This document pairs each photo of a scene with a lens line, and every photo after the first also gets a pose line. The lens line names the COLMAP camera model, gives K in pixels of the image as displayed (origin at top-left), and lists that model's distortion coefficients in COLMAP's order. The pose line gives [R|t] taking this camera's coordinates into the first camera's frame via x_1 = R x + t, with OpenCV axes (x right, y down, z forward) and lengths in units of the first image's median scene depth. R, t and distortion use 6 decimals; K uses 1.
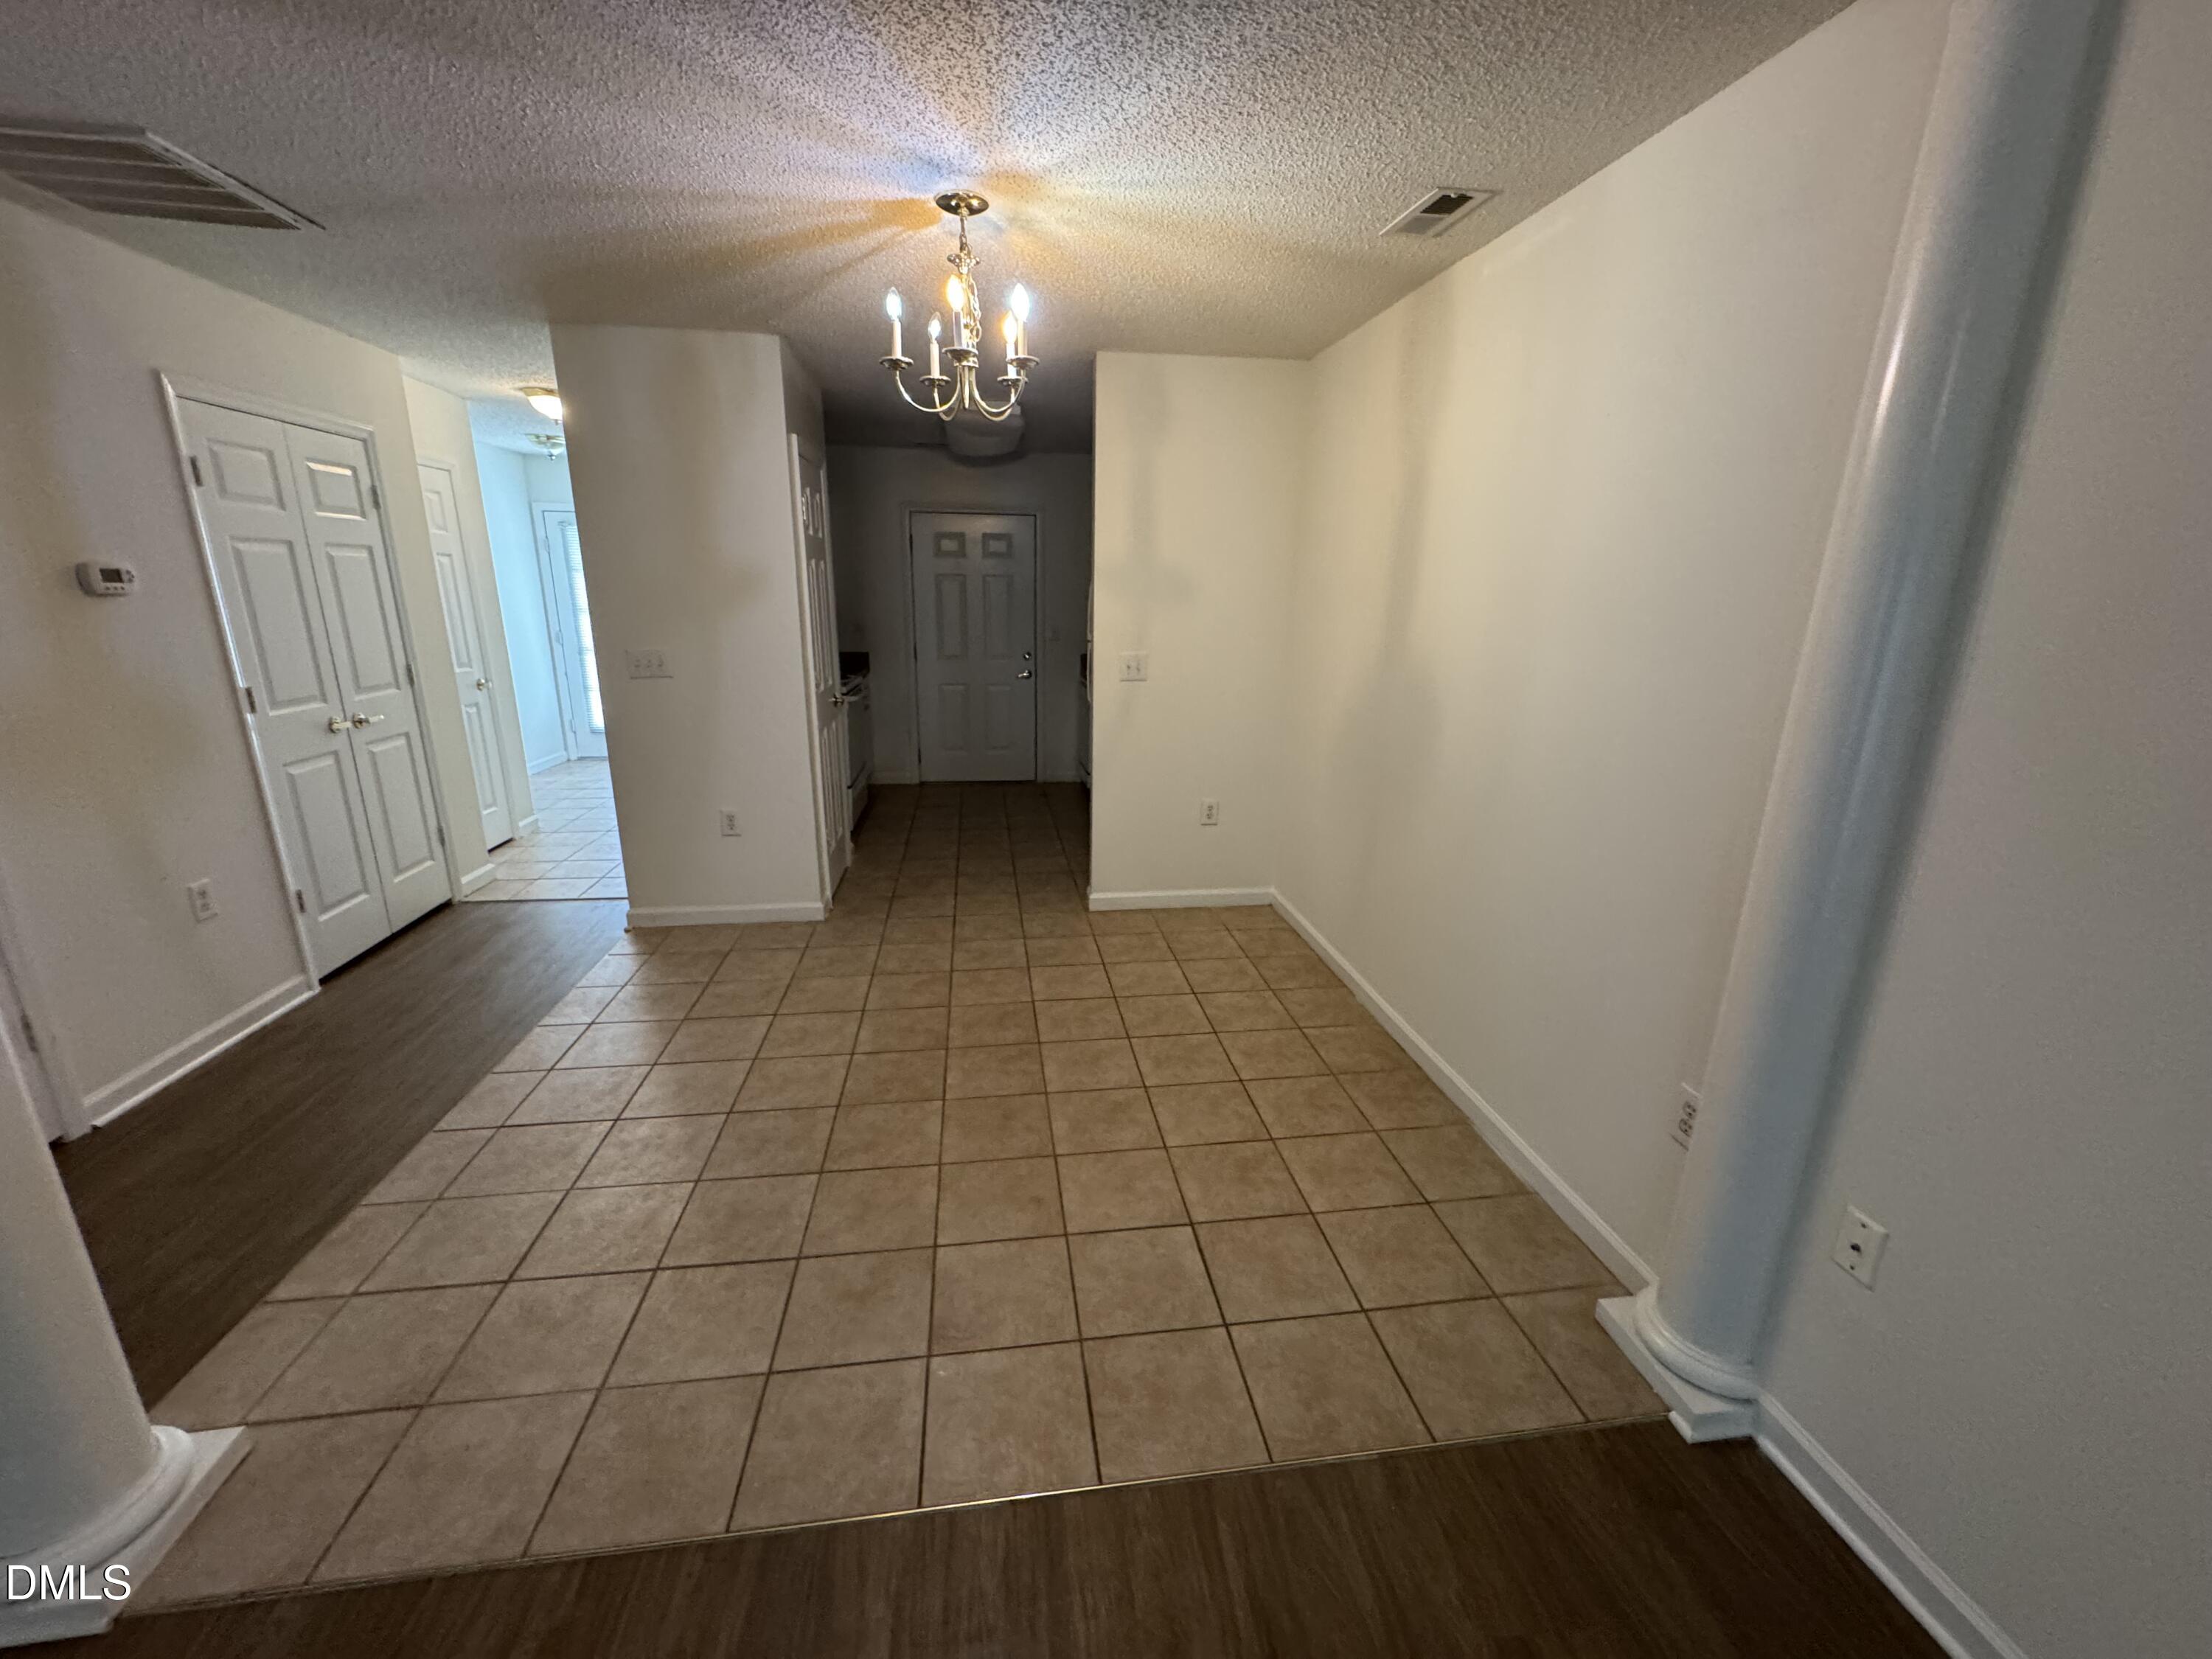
lens RADIAL K [[884.1, 0, 1106.0], [0, 884.1, 829.5], [0, 0, 1]] dist [-0.000278, 0.000079]
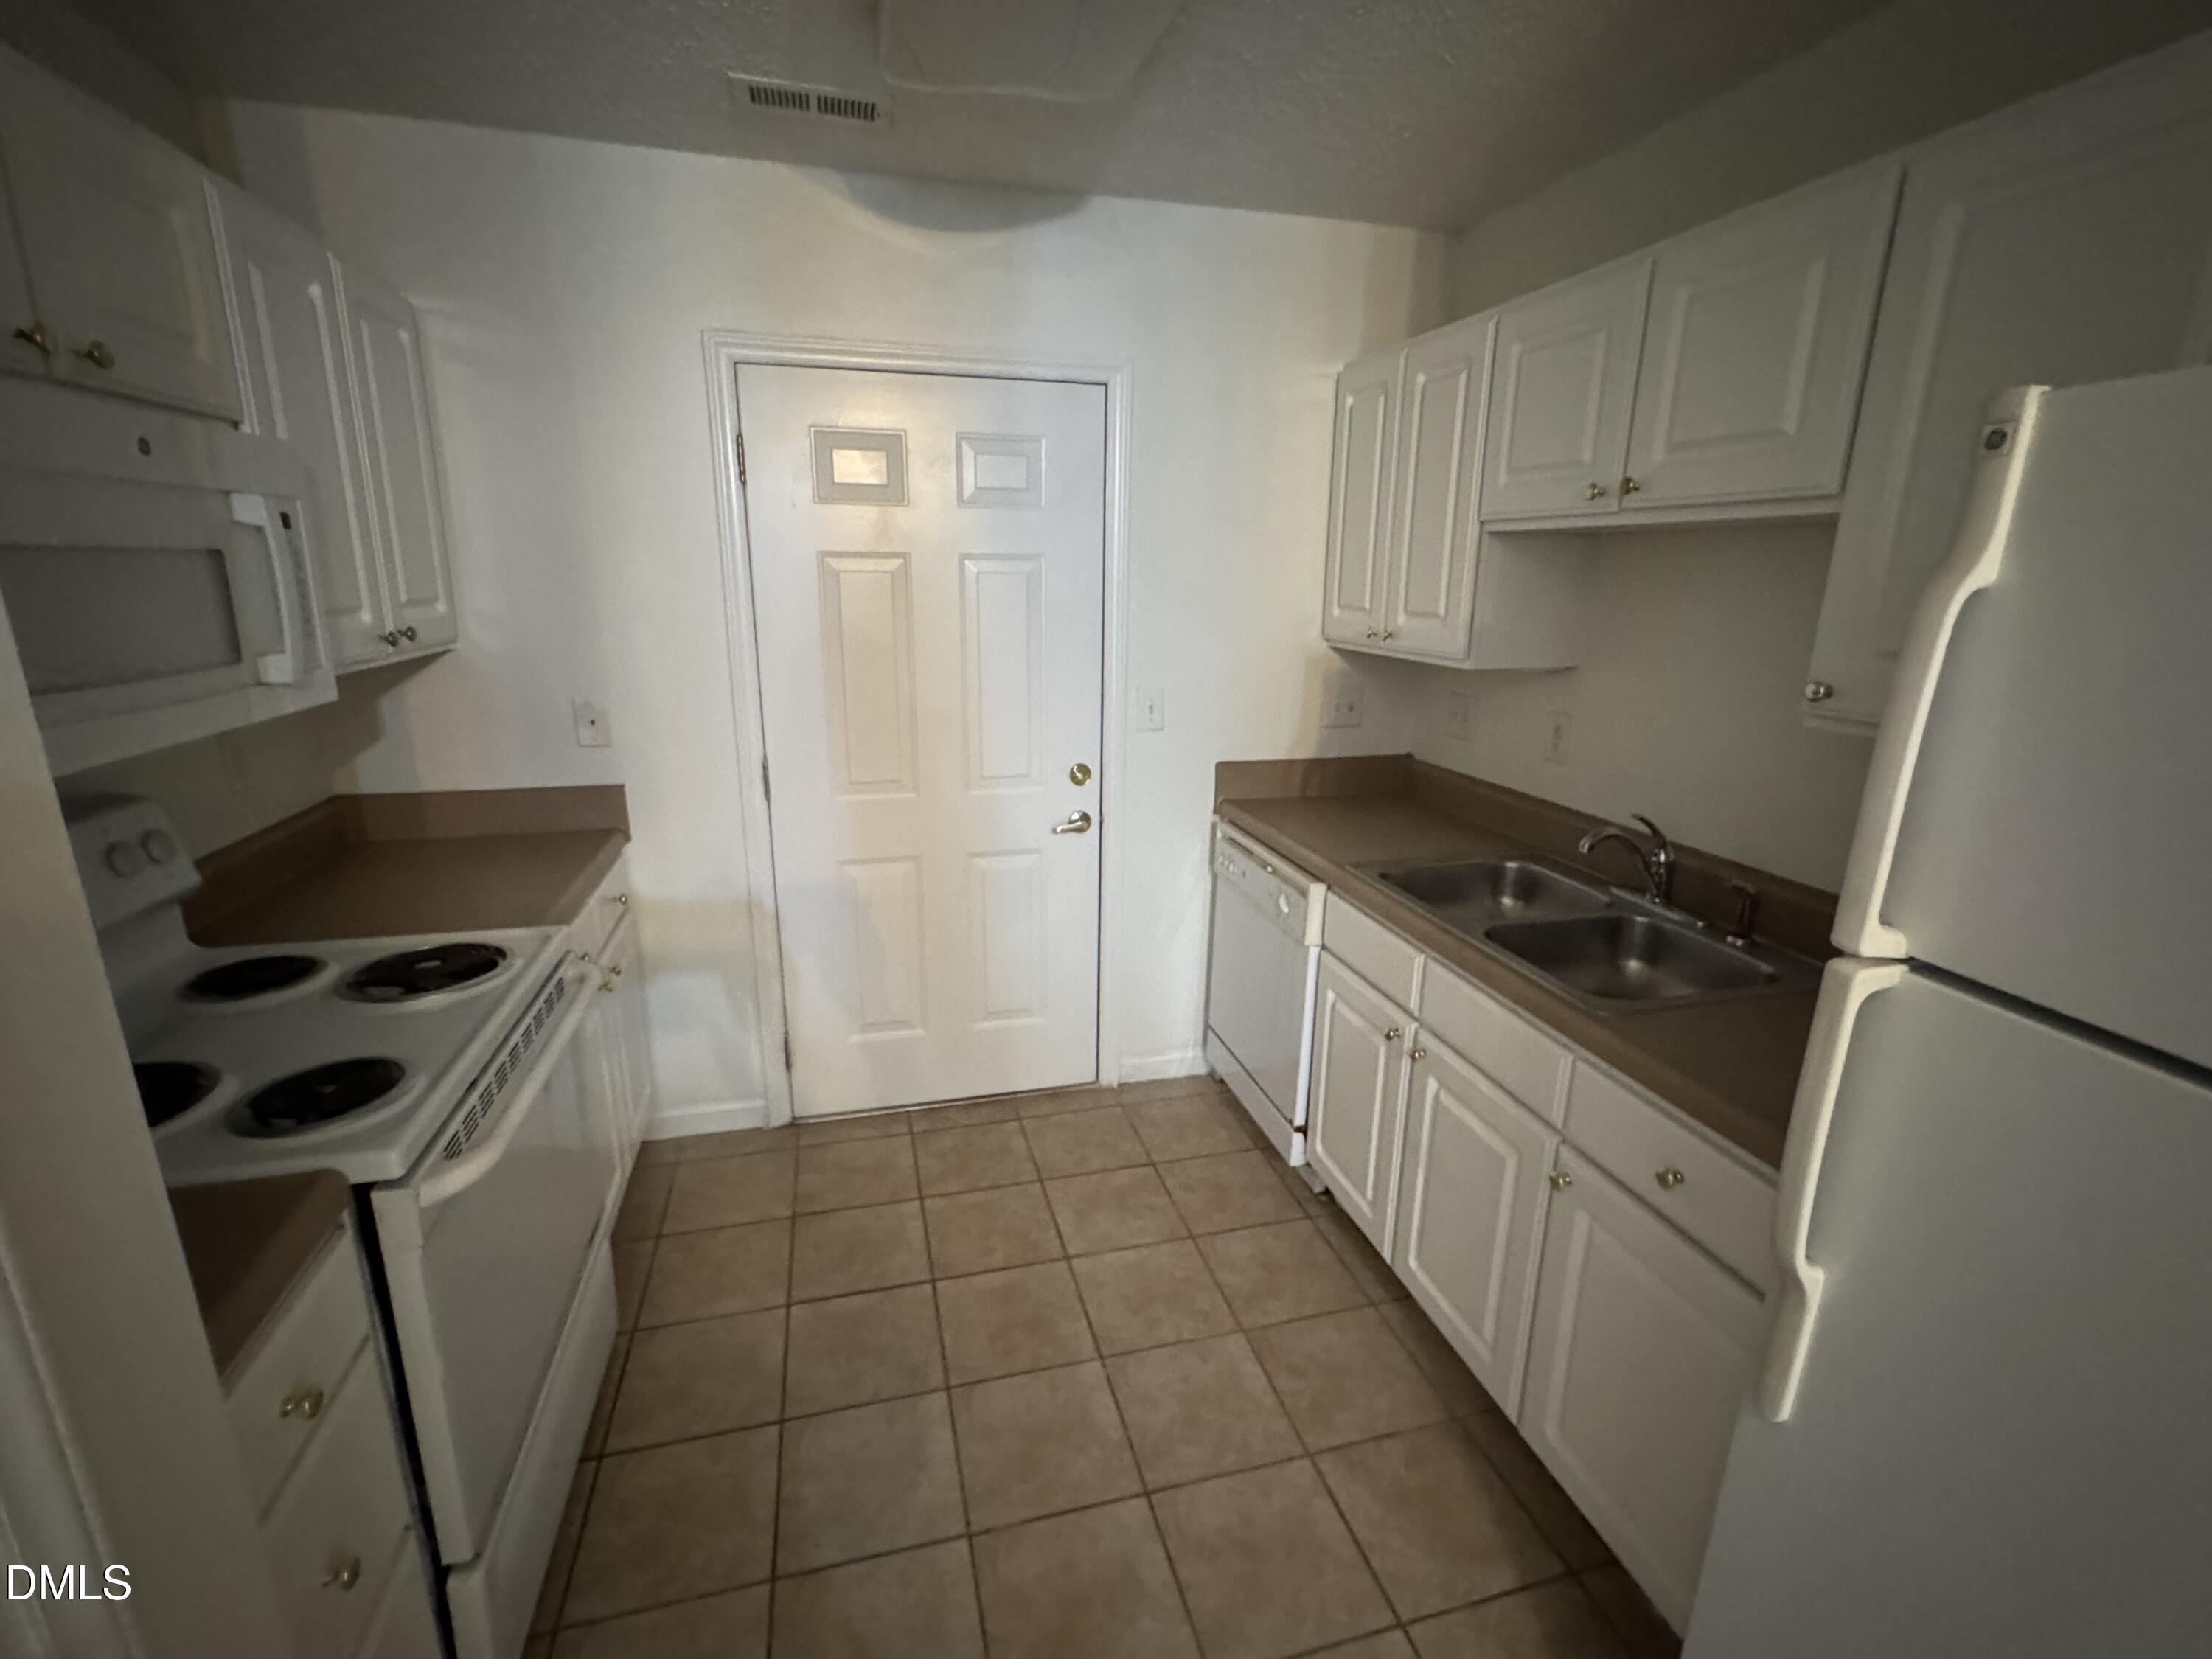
lens RADIAL K [[971.3, 0, 1106.0], [0, 971.3, 829.5], [0, 0, 1]] dist [0.002382, 0.000141]
pose [[0.992595, -0.030485, 0.117583, -0.308341], [0.030788, 0.999526, -0.000764, -0.416917], [-0.117504, 0.004378, 0.993063, 1.444748]]
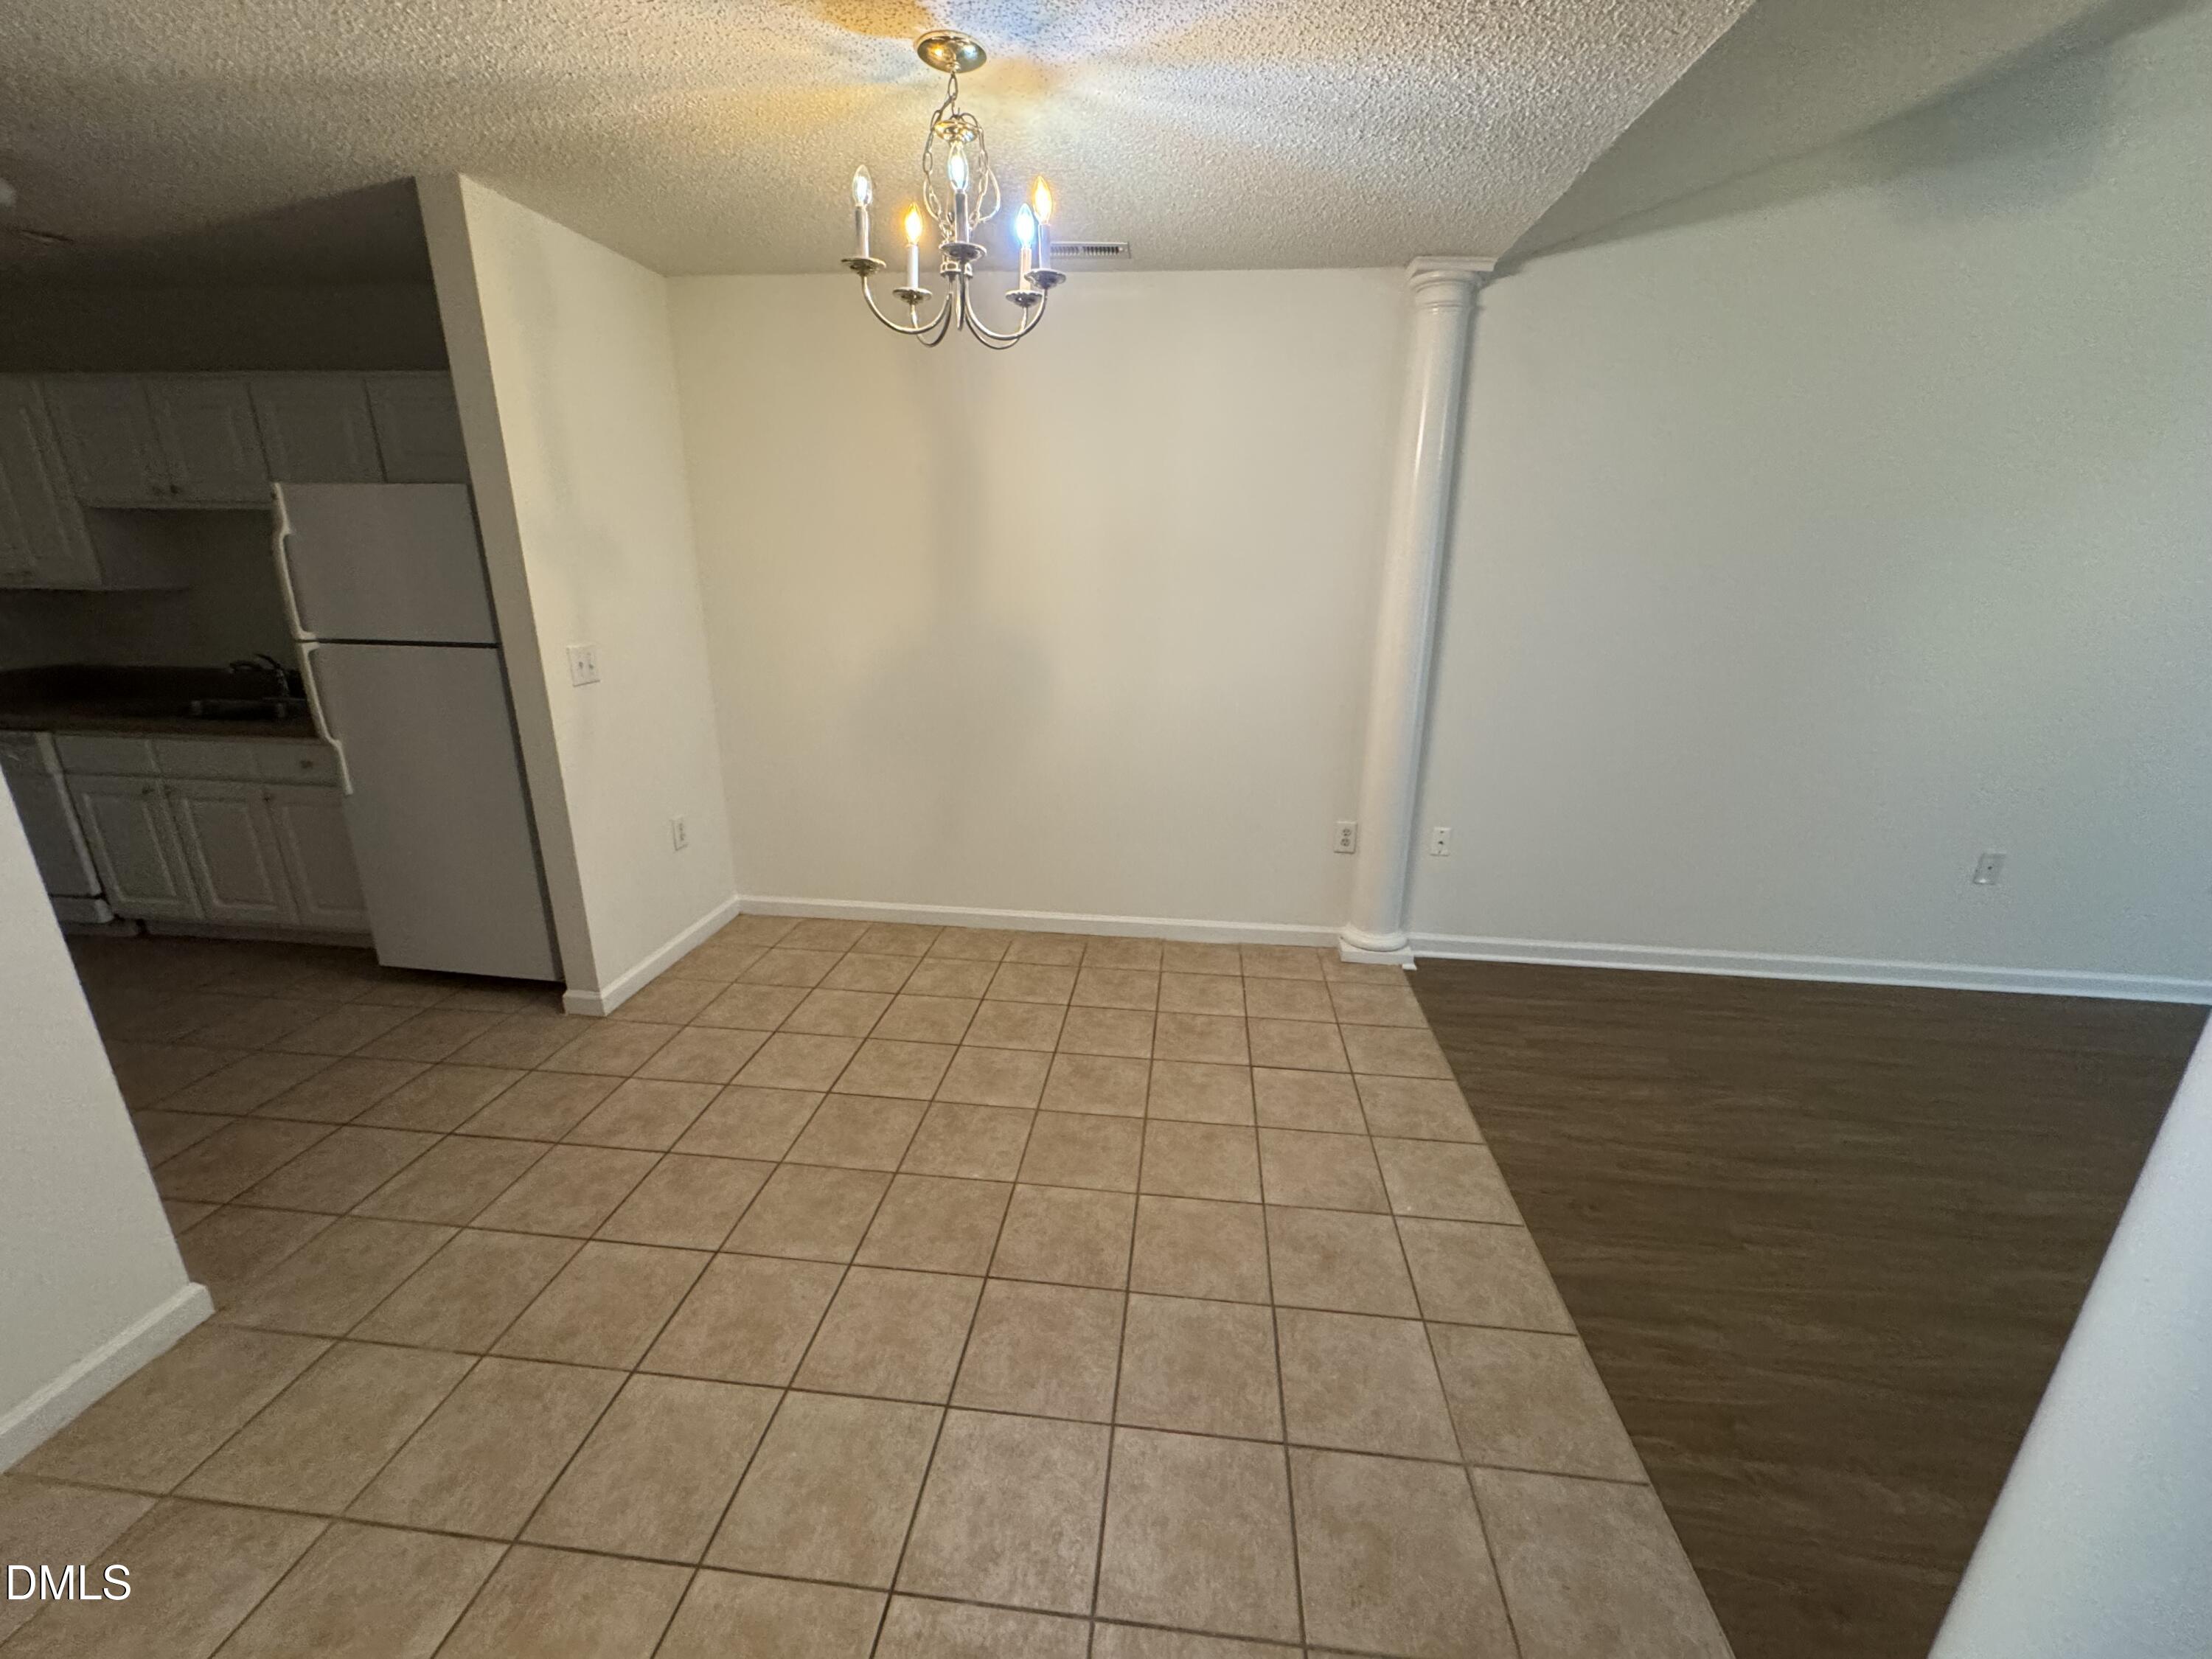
lens RADIAL K [[884.1, 0, 1106.0], [0, 884.1, 829.5], [0, 0, 1]] dist [-0.000278, 0.000079]
pose [[0.242886, -0.296484, 0.923636, -0.807519], [0.246607, 0.939739, 0.236804, -0.177364], [-0.938185, 0.170258, 0.301364, 0.594065]]
